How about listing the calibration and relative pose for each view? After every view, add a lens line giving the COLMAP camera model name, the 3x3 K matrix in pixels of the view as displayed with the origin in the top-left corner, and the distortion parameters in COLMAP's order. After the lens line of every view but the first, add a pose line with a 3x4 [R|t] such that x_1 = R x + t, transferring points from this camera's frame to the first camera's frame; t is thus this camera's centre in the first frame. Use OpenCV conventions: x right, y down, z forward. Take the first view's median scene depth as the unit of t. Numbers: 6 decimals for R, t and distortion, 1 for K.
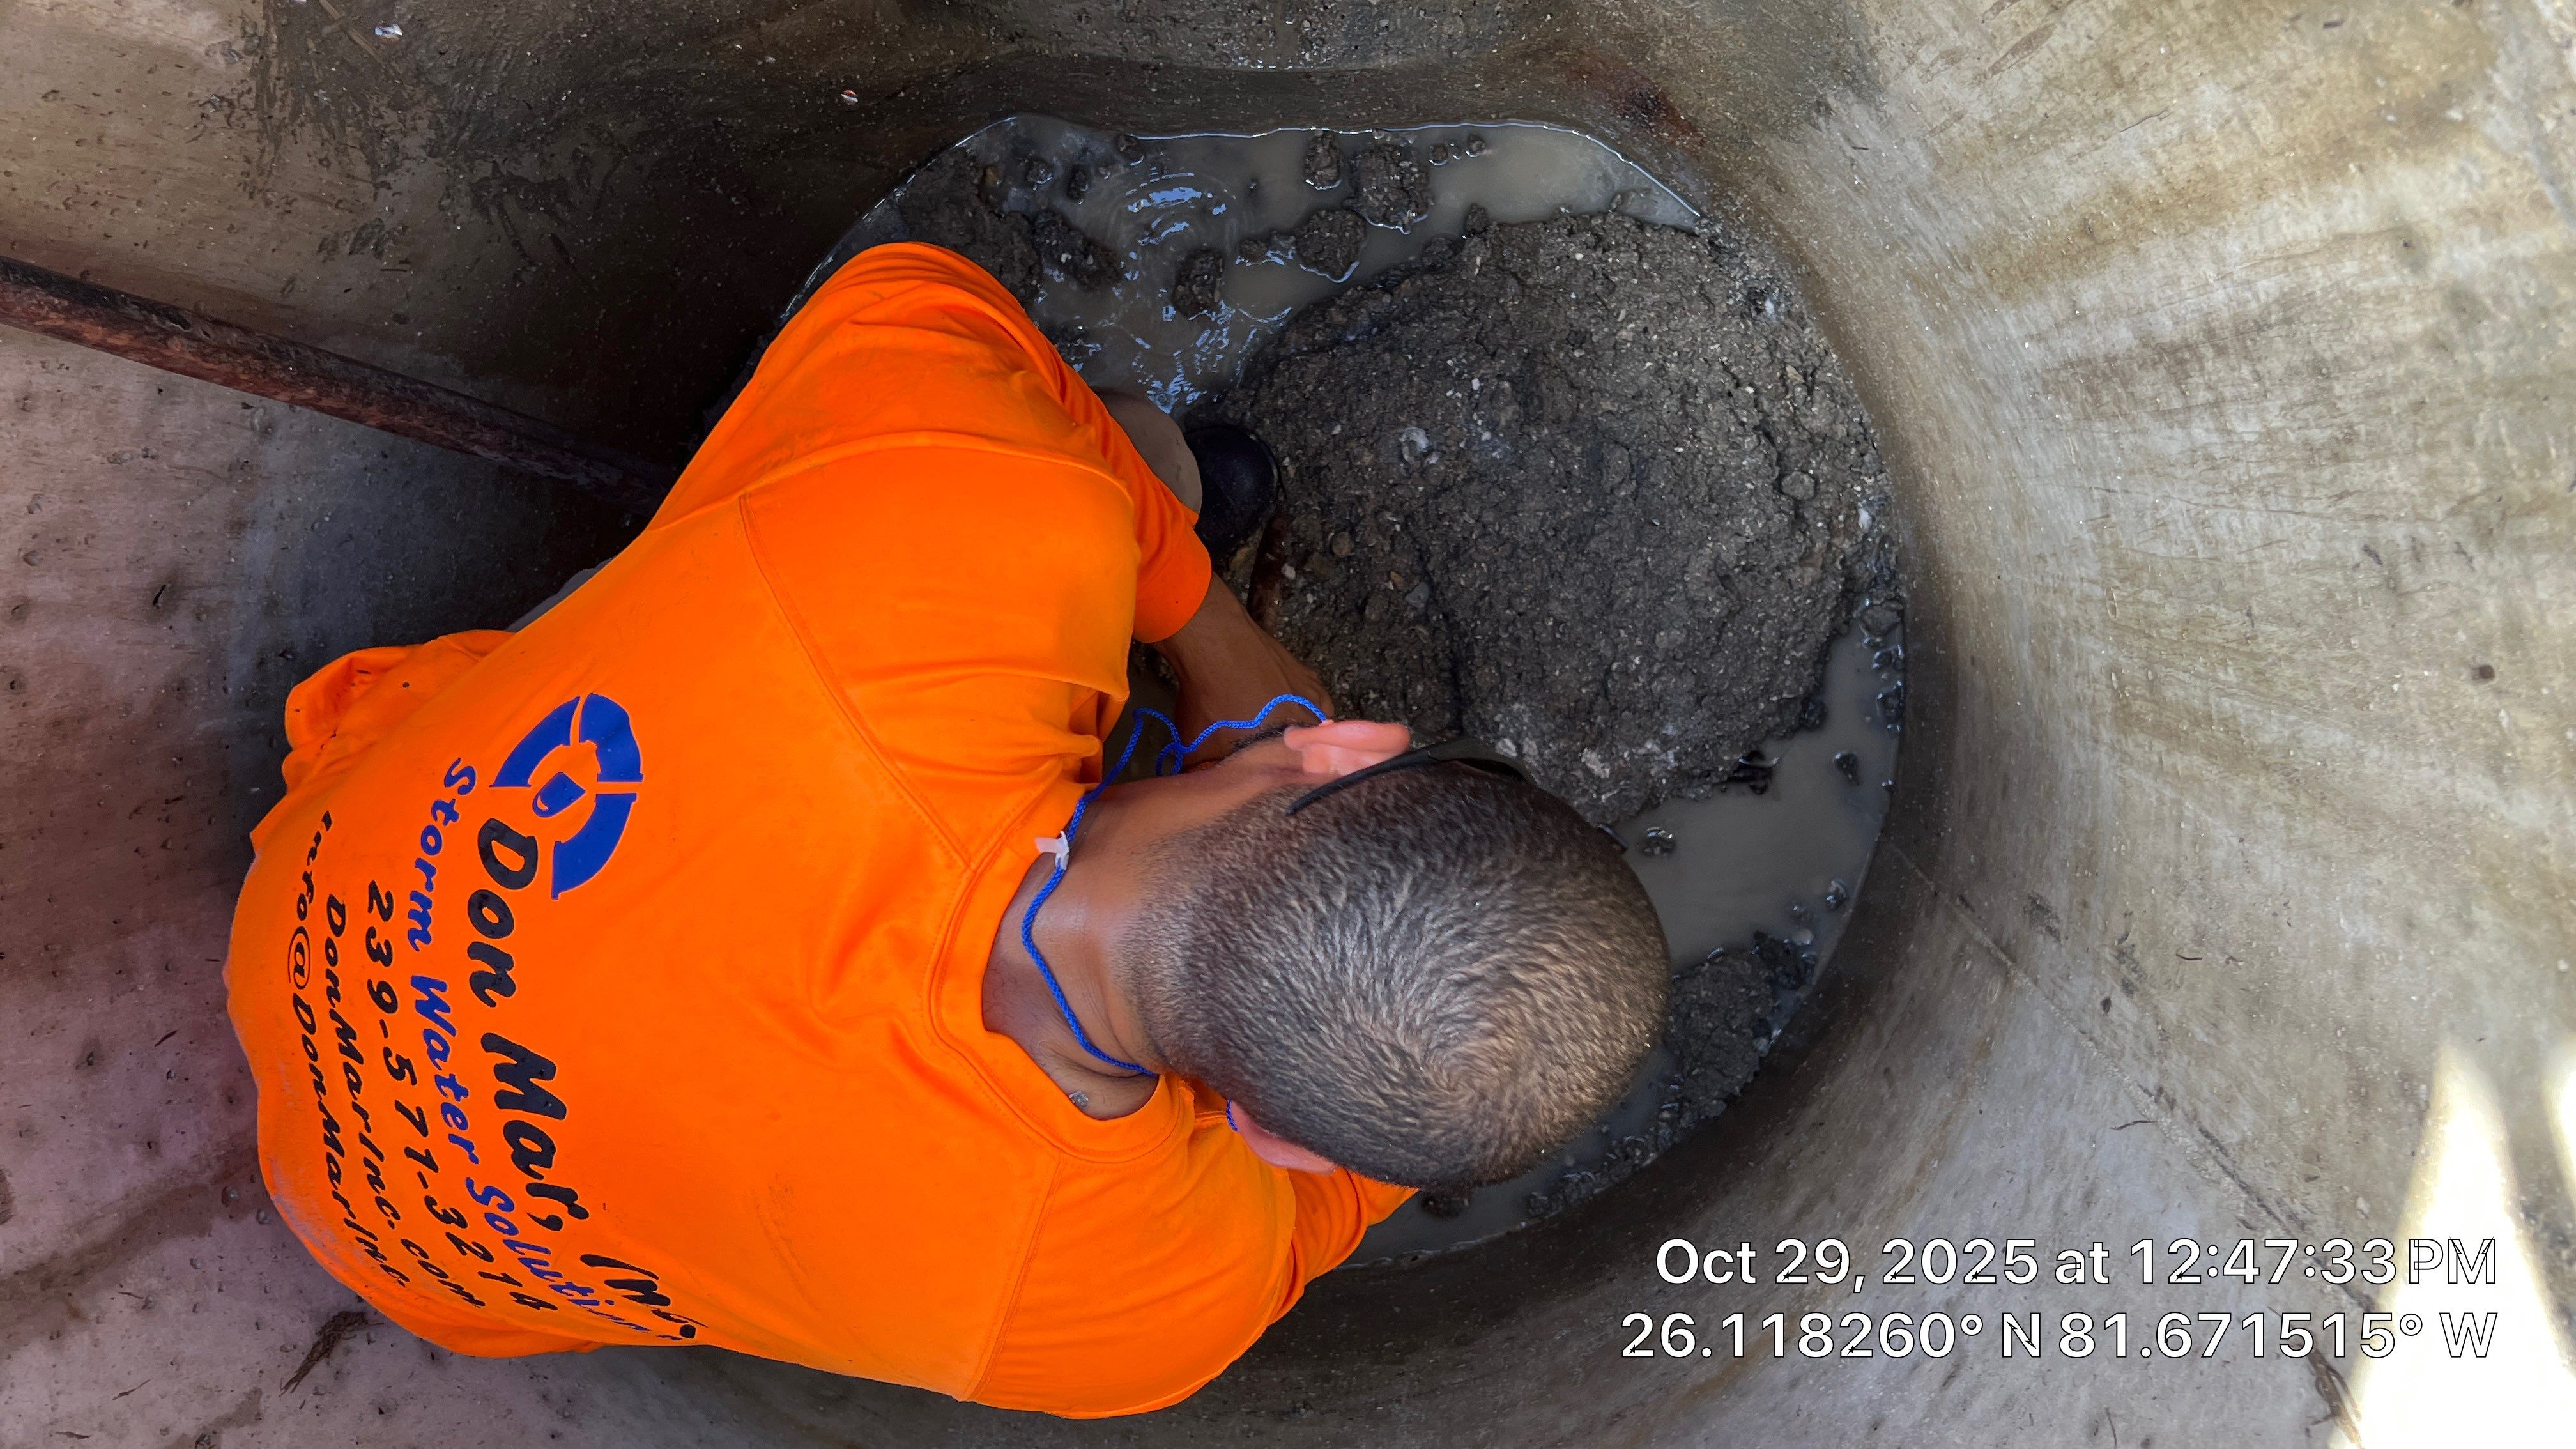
lens RADIAL K [[1978.8, 0, 1251.2], [0, 1978.8, 709.4], [0, 0, 1]] dist [0.067851, -0.003455]
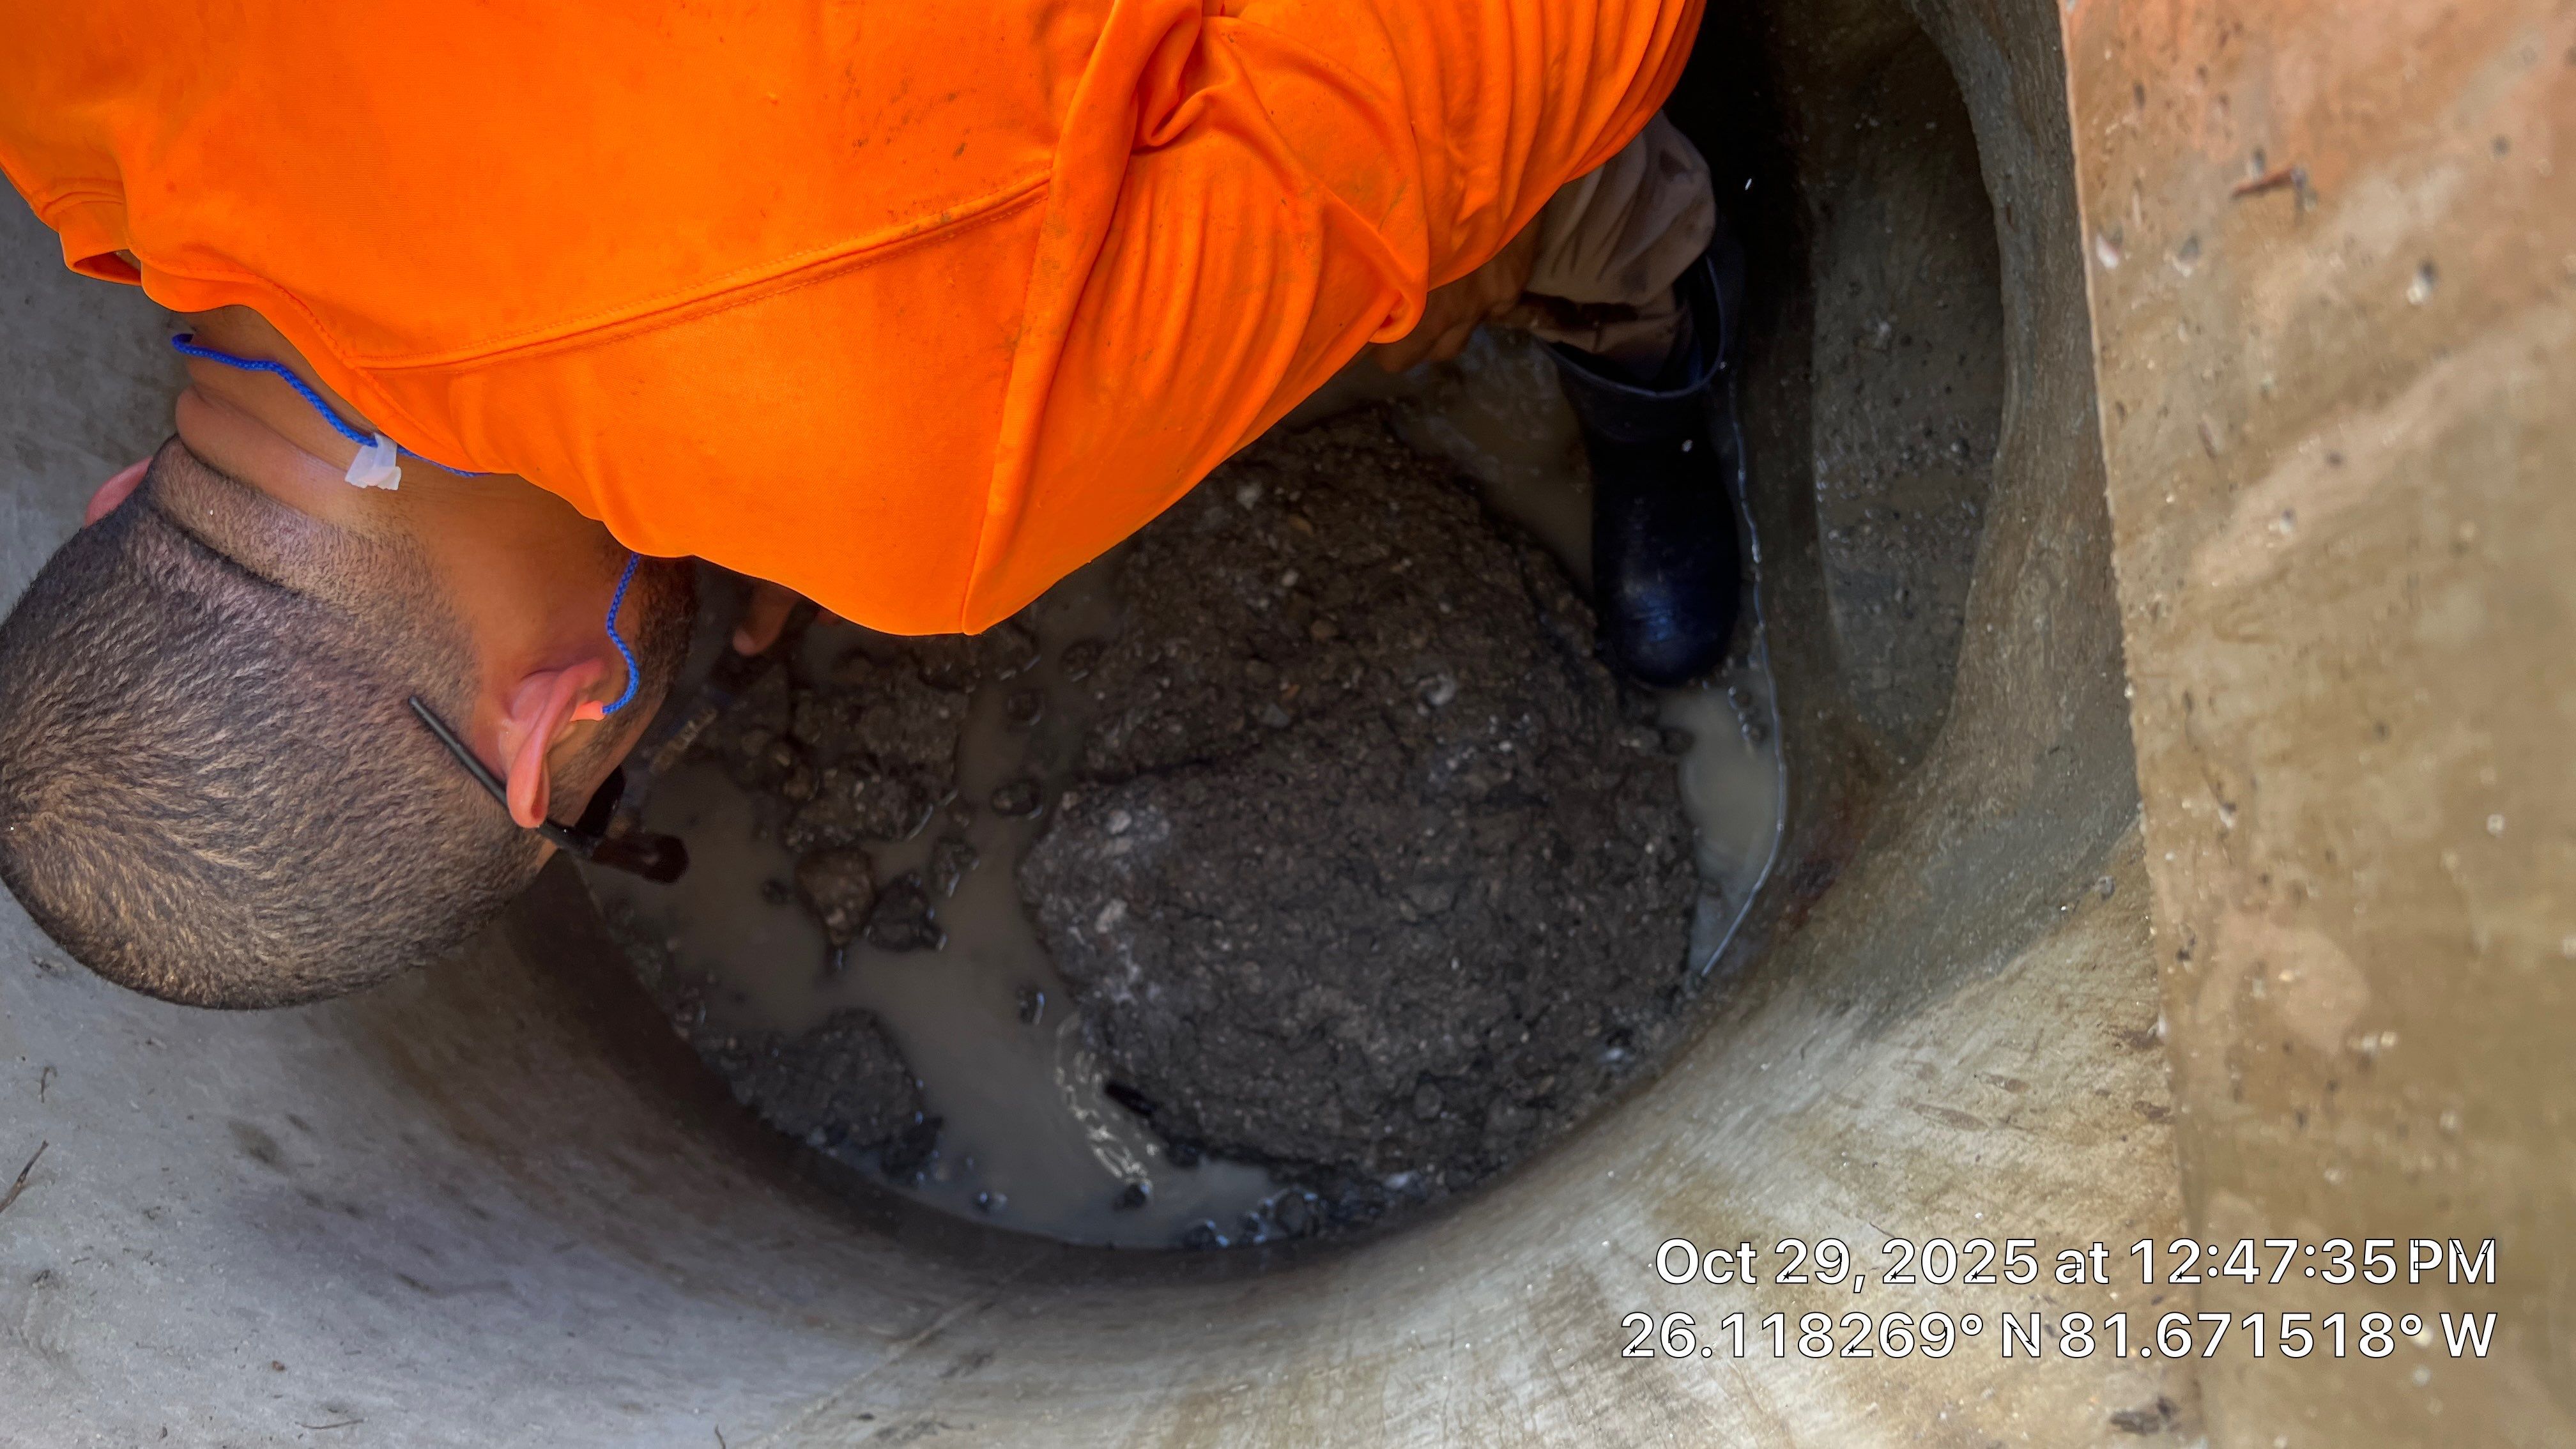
lens RADIAL K [[1976.2, 0, 1273.8], [0, 1976.2, 698.2], [0, 0, 1]] dist [0.120618, -0.152878]
pose [[0.086246, 0.996155, -0.015356, 0.096218], [-0.994582, 0.085192, -0.059566, -0.001986], [-0.058029, 0.020411, 0.998106, 0.077559]]
